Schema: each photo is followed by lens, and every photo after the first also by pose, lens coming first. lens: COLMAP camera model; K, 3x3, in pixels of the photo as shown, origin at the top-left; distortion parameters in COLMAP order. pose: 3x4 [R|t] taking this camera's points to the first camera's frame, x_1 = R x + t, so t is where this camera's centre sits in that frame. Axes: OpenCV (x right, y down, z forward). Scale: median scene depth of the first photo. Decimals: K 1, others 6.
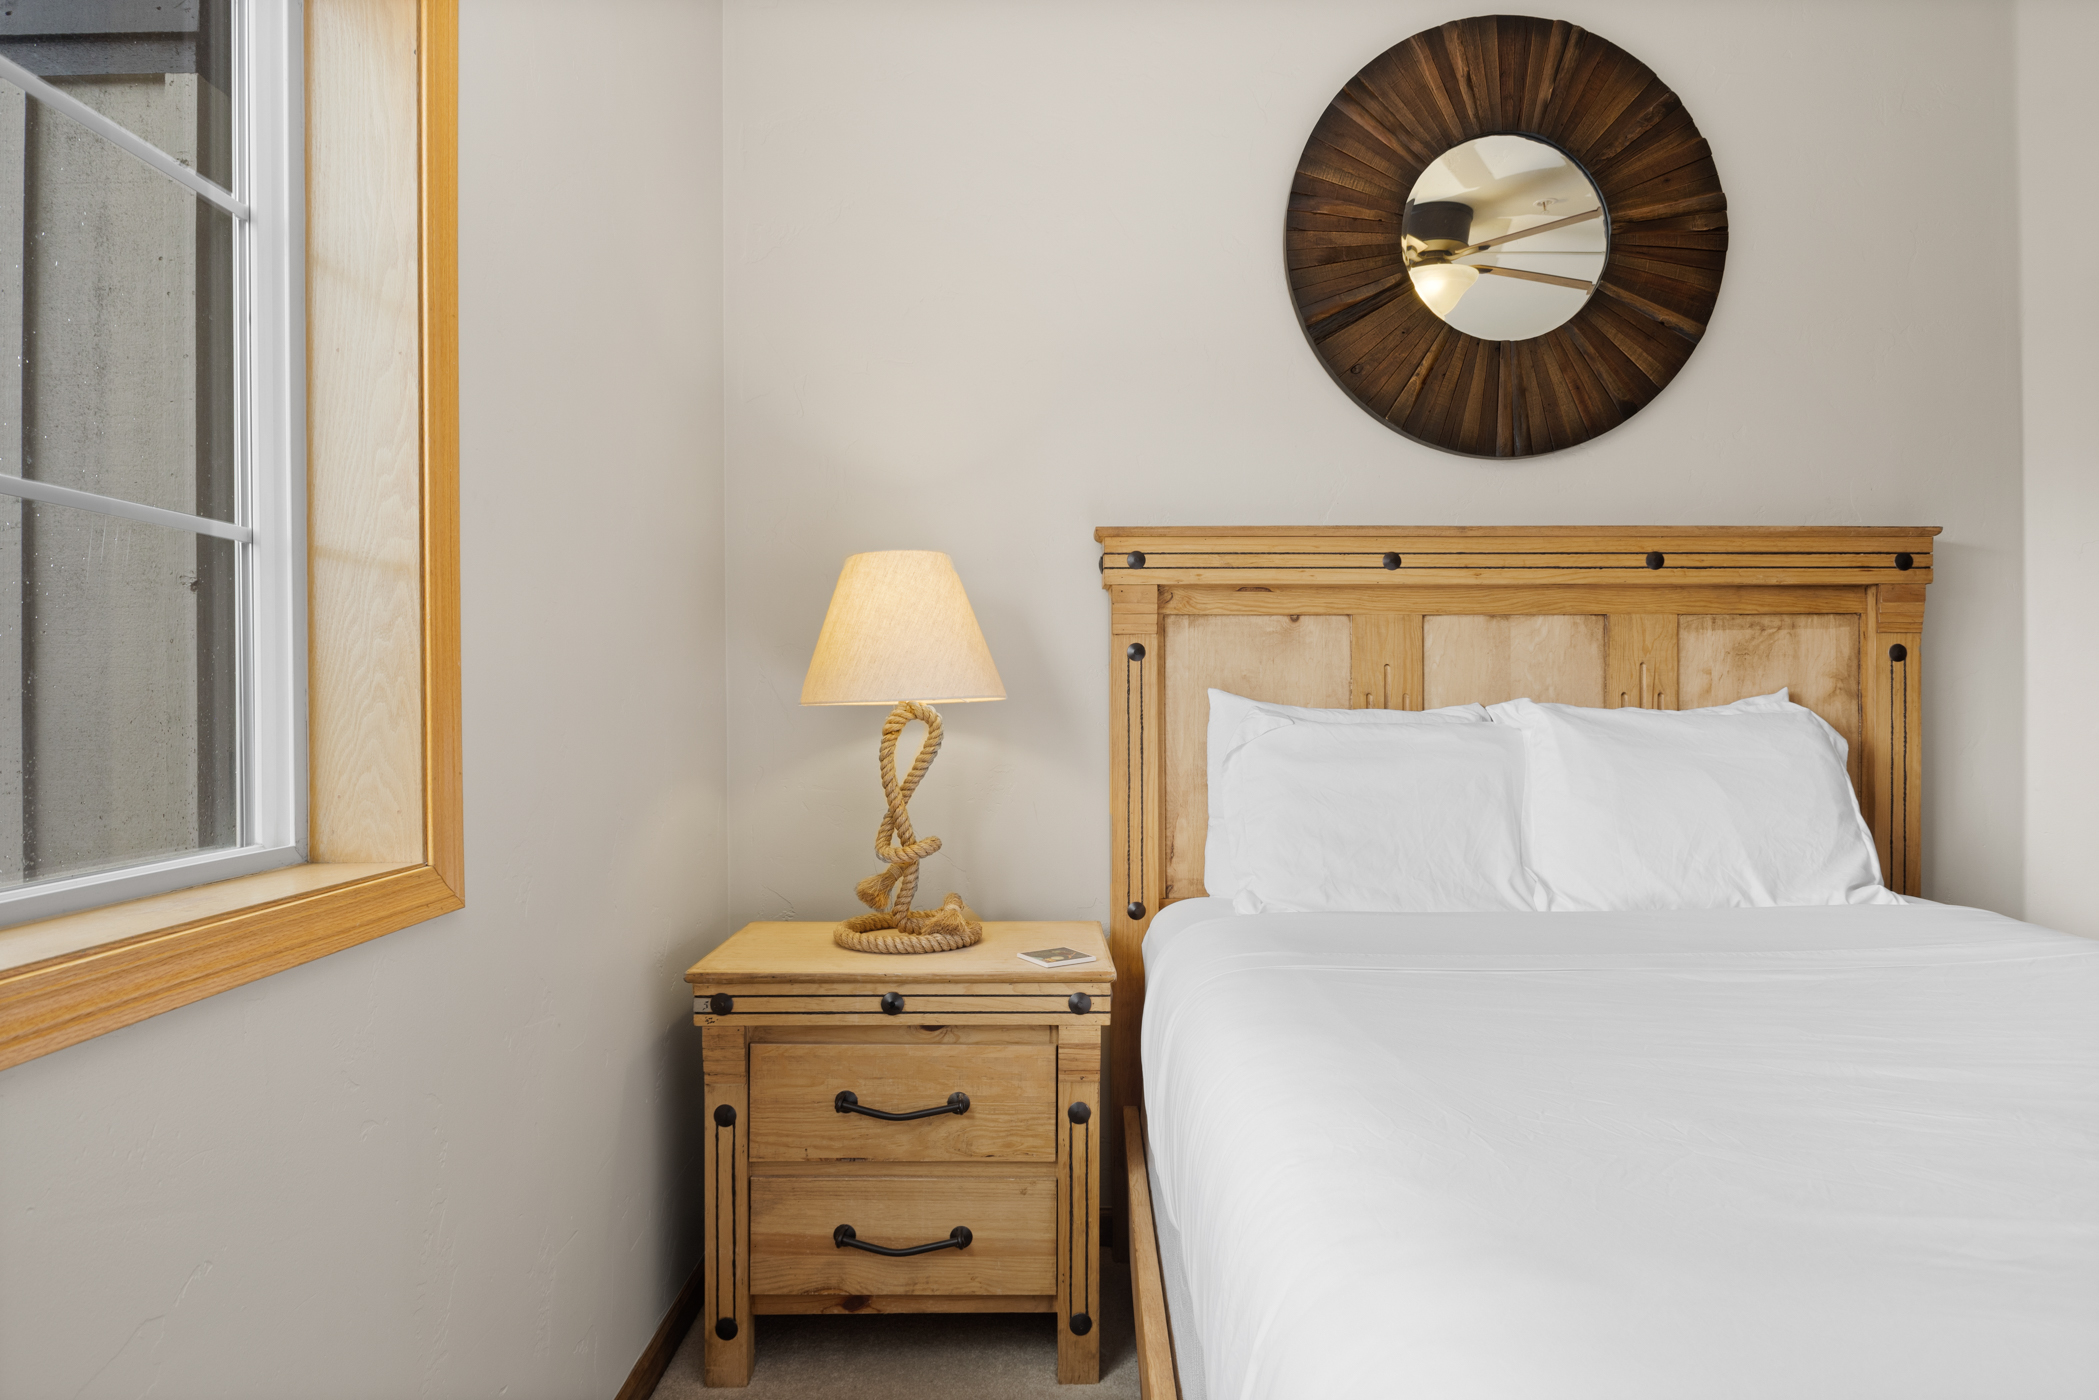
lens RADIAL K [[1181.6, 0, 1049.0], [0, 1181.6, 708.9], [0, 0, 1]] dist [-0.003709, -0.000561]
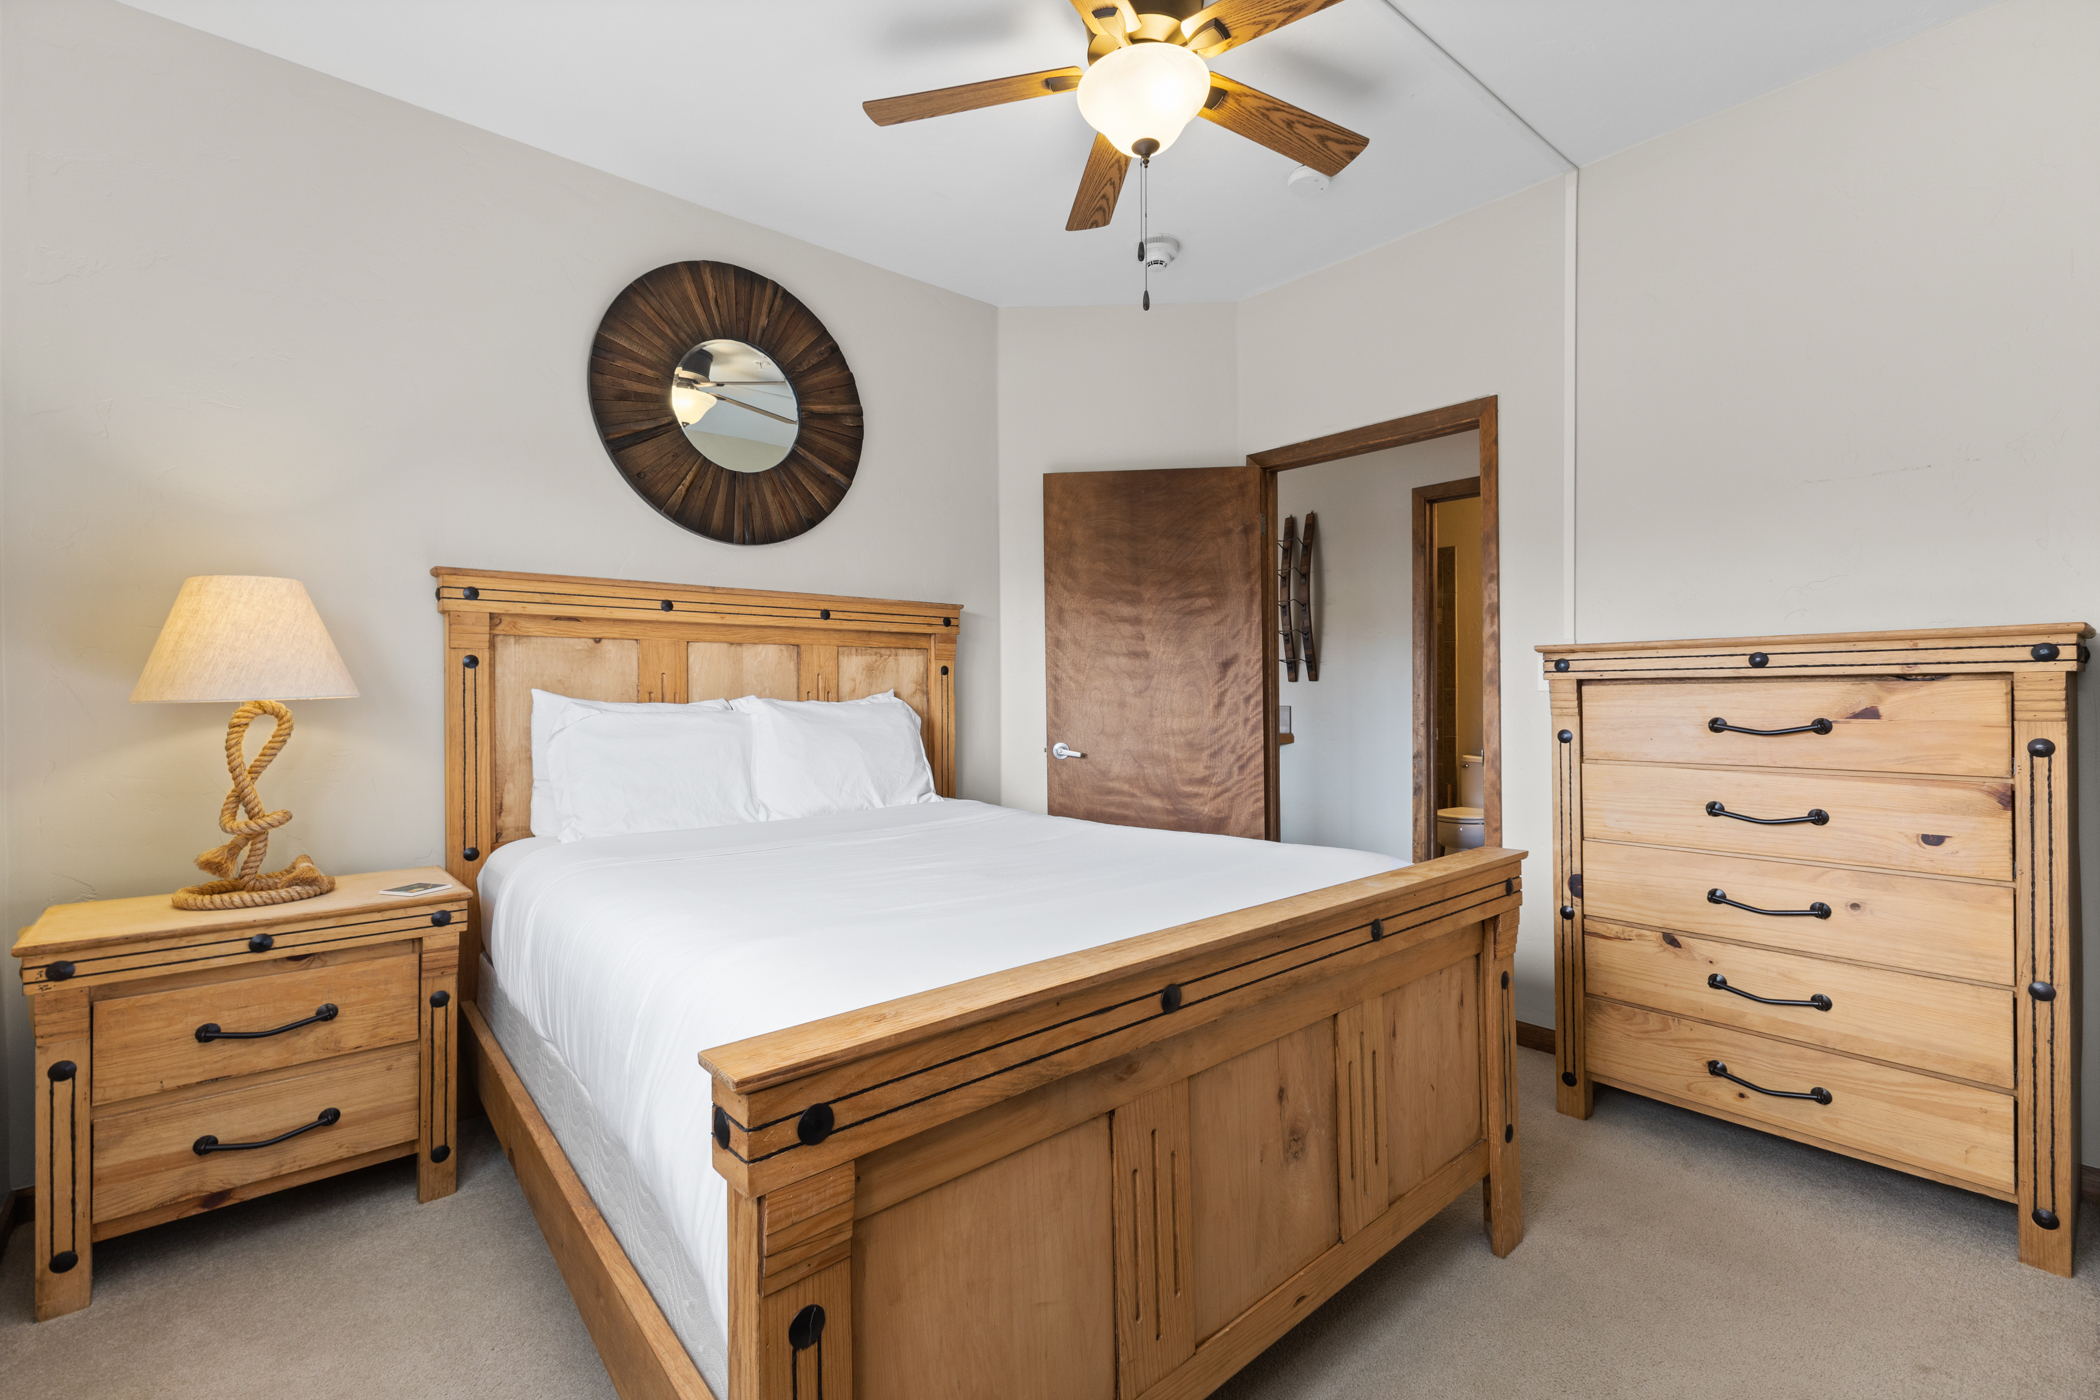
lens RADIAL K [[903.3, 0, 1045.2], [0, 903.3, 684.3], [0, 0, 1]] dist [0.002055, -0.000224]
pose [[0.759798, 0.005114, 0.650139, -0.099188], [0.006087, 0.999869, -0.014978, -0.003067], [-0.650130, 0.015337, 0.759668, -0.208444]]
